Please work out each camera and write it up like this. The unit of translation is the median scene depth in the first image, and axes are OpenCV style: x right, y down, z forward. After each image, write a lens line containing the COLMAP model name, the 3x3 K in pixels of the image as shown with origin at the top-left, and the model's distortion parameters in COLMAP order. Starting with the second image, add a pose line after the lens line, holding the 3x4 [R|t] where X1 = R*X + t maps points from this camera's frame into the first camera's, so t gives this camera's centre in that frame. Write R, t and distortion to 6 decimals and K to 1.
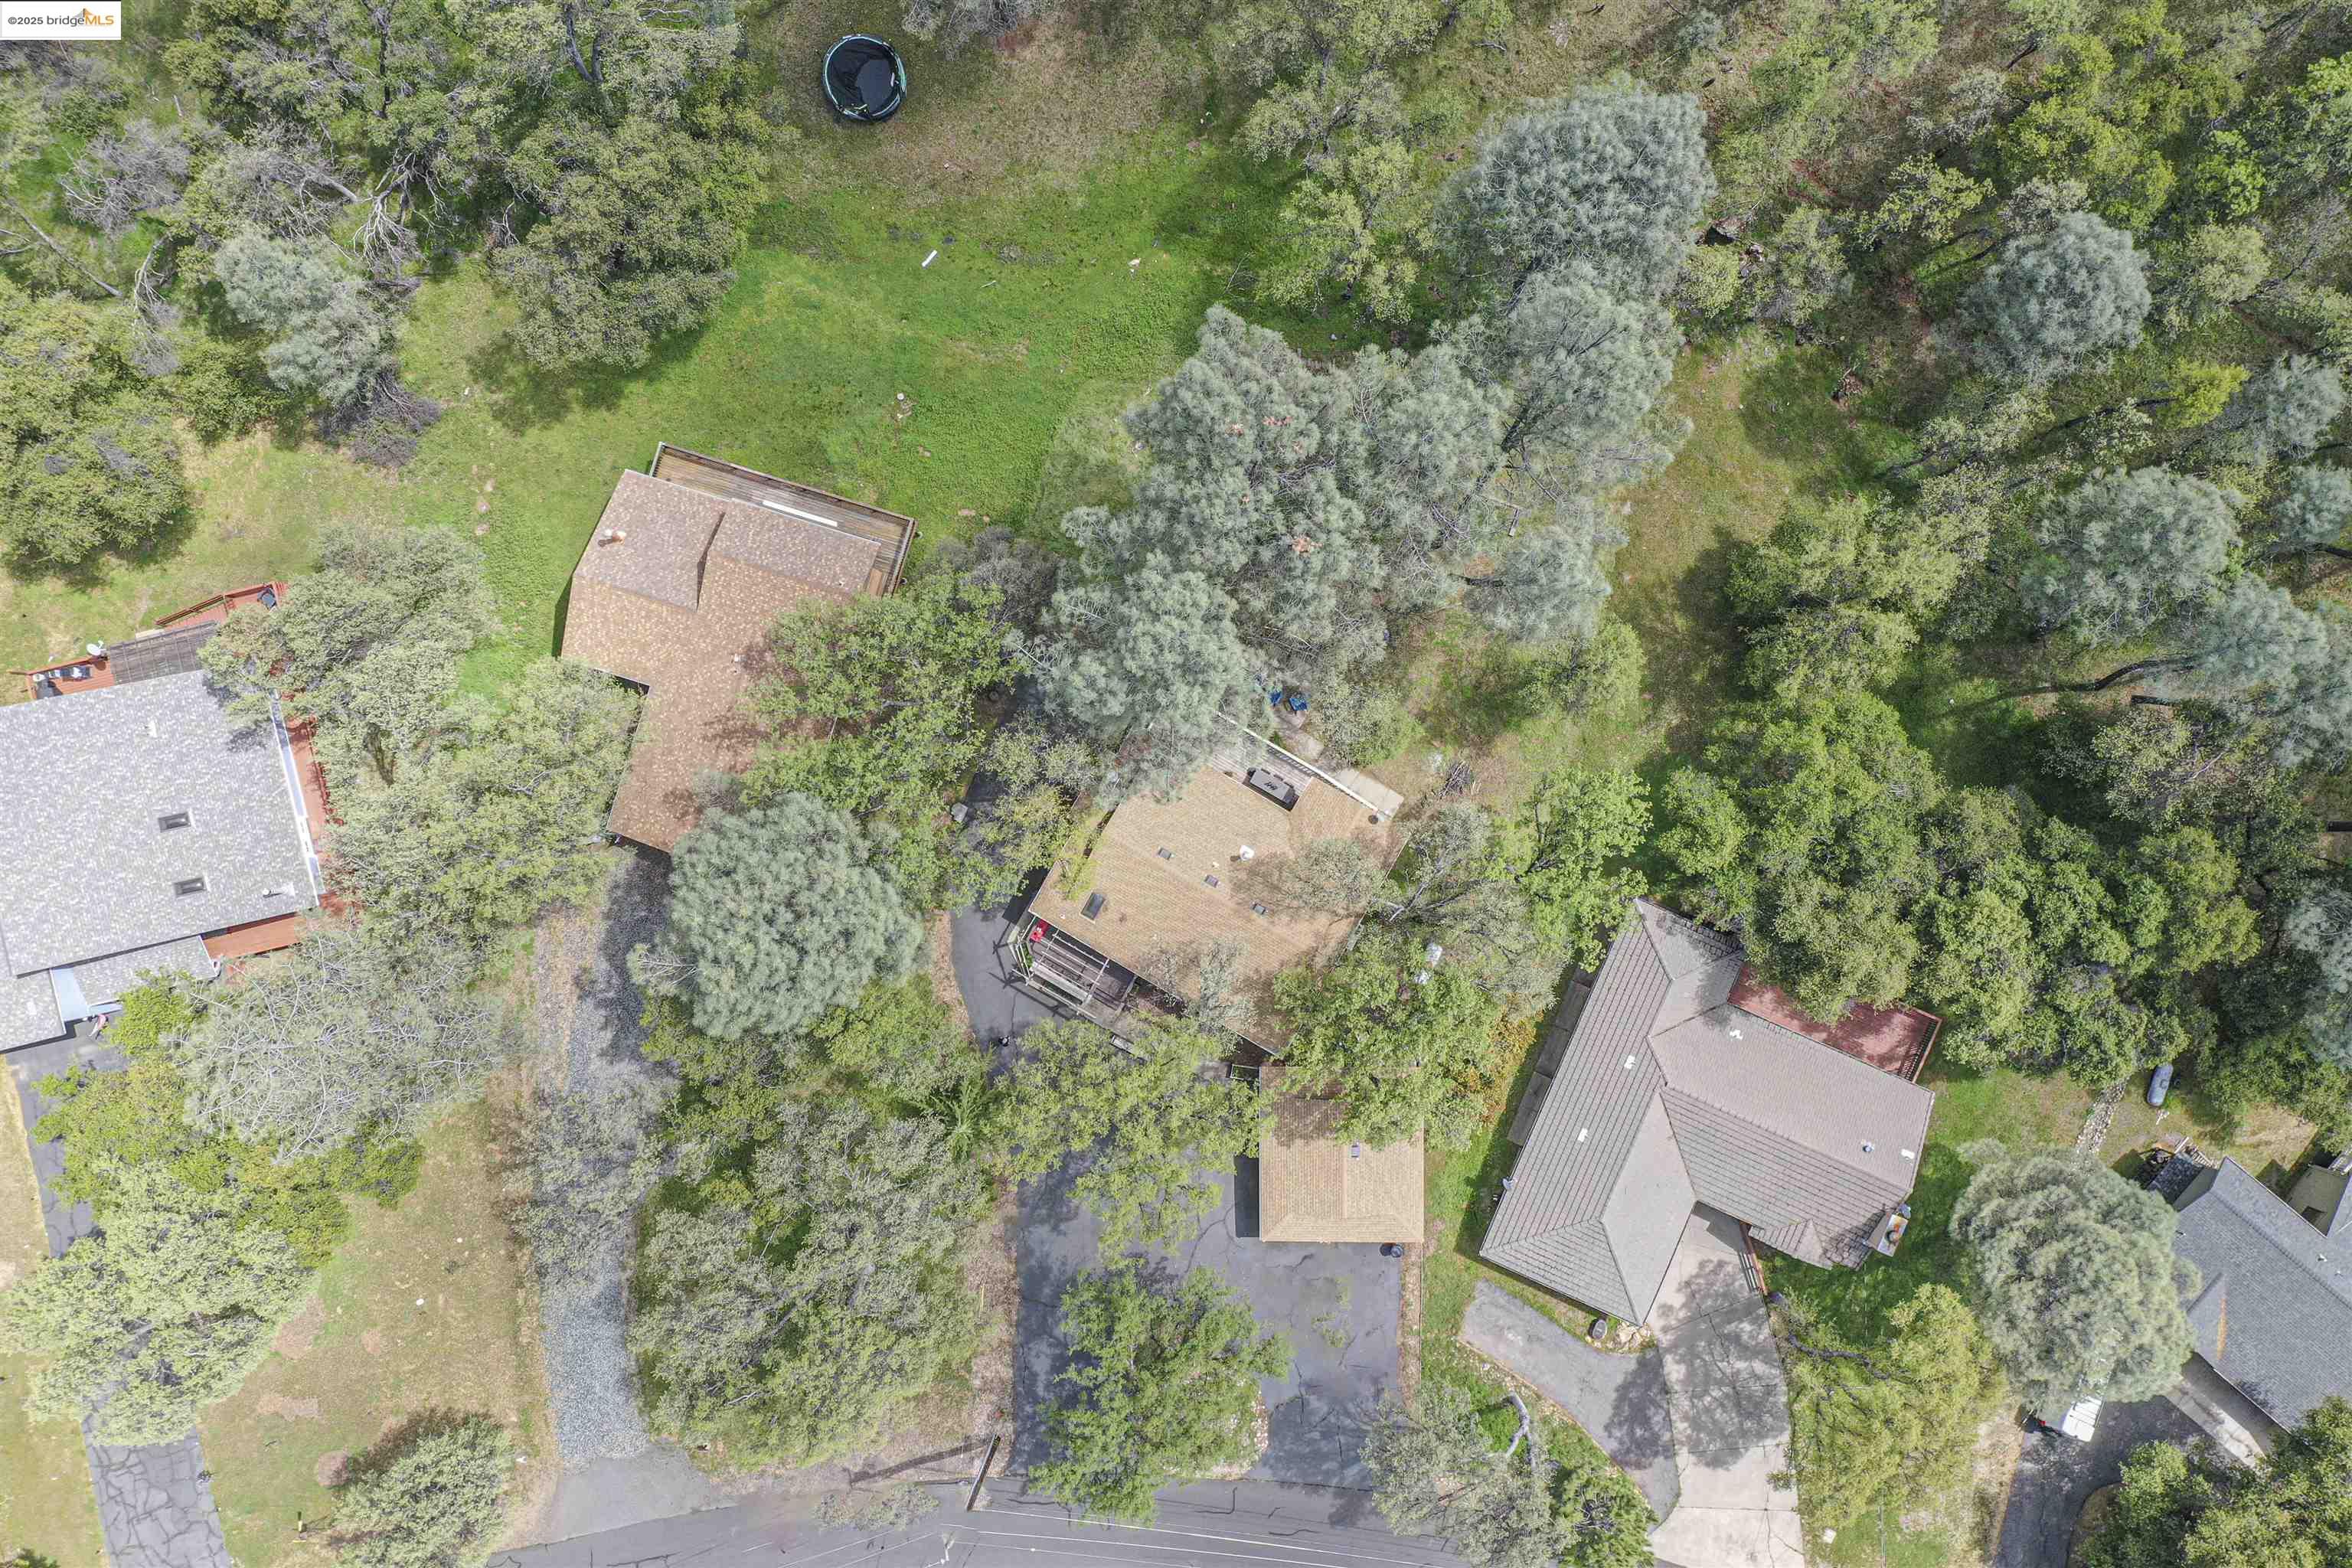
lens RADIAL K [[1882.0, 0, 1182.5], [0, 1882.0, 780.7], [0, 0, 1]] dist [0.140988, 0.002150]
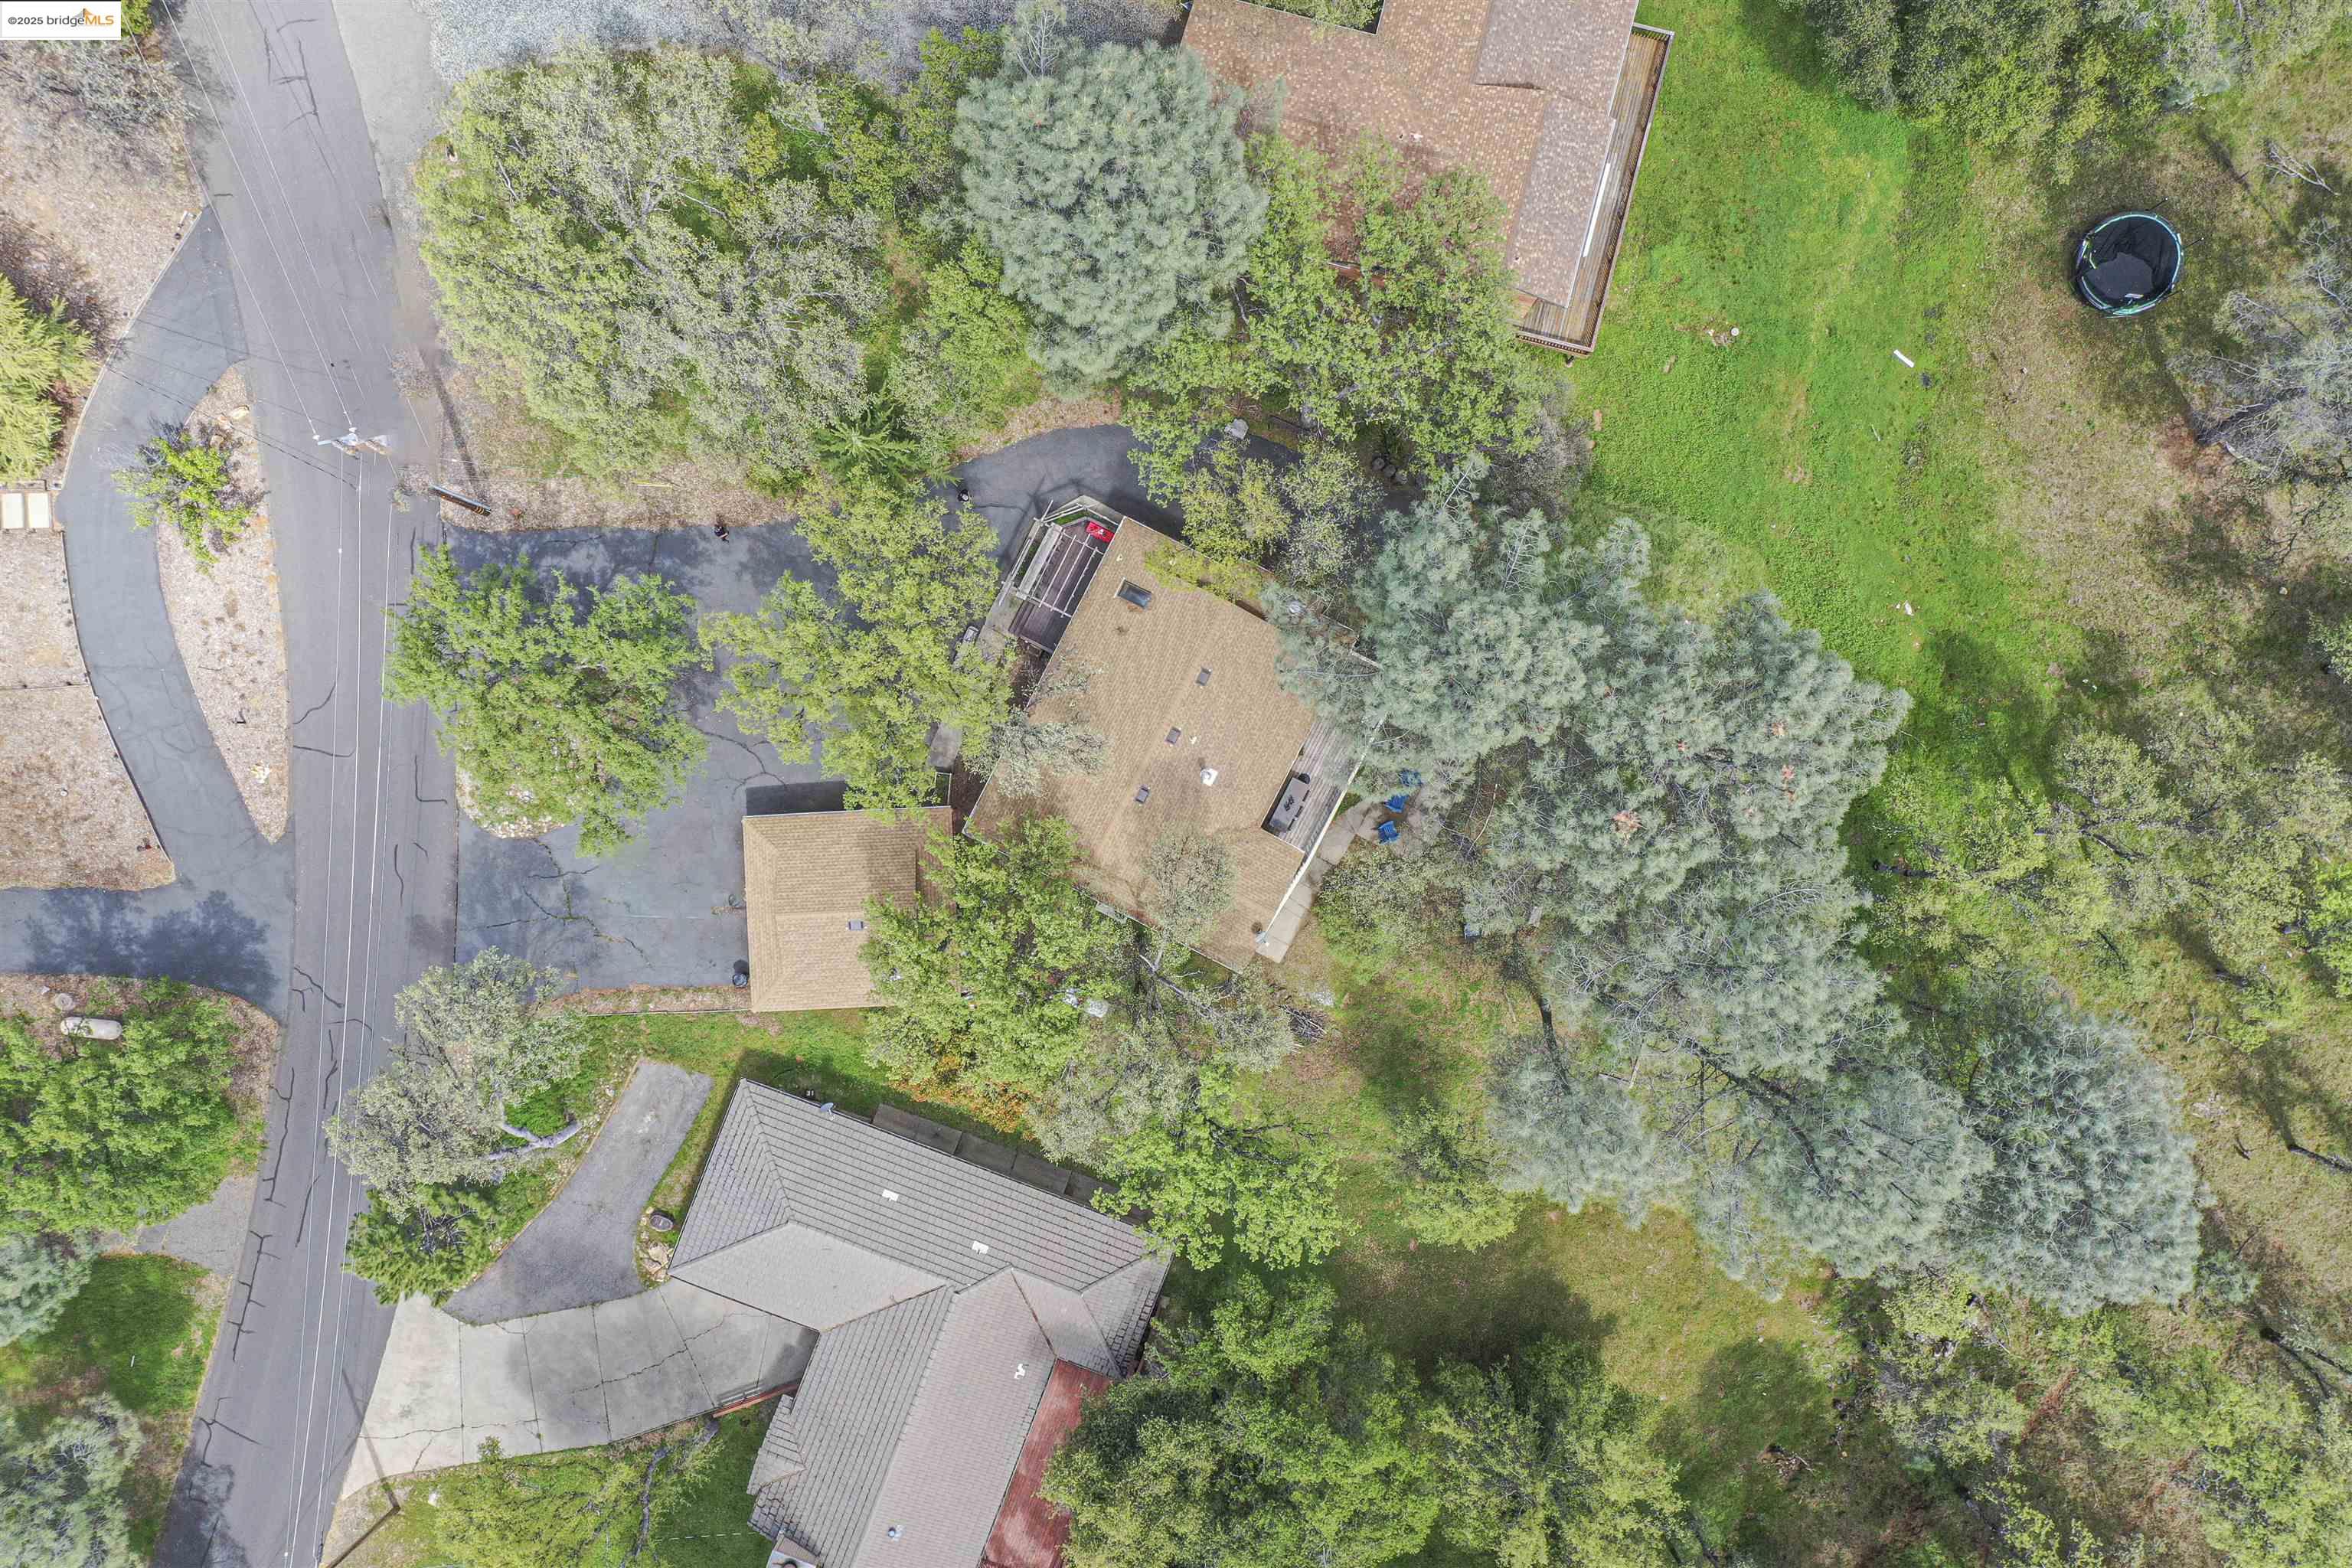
lens RADIAL K [[1882.0, 0, 1182.5], [0, 1882.0, 780.7], [0, 0, 1]] dist [0.140988, 0.002150]
pose [[0.049867, 0.998435, 0.025329, 0.014434], [-0.998654, 0.049483, 0.015569, 0.037933], [0.014291, -0.026072, 0.999558, 0.181197]]
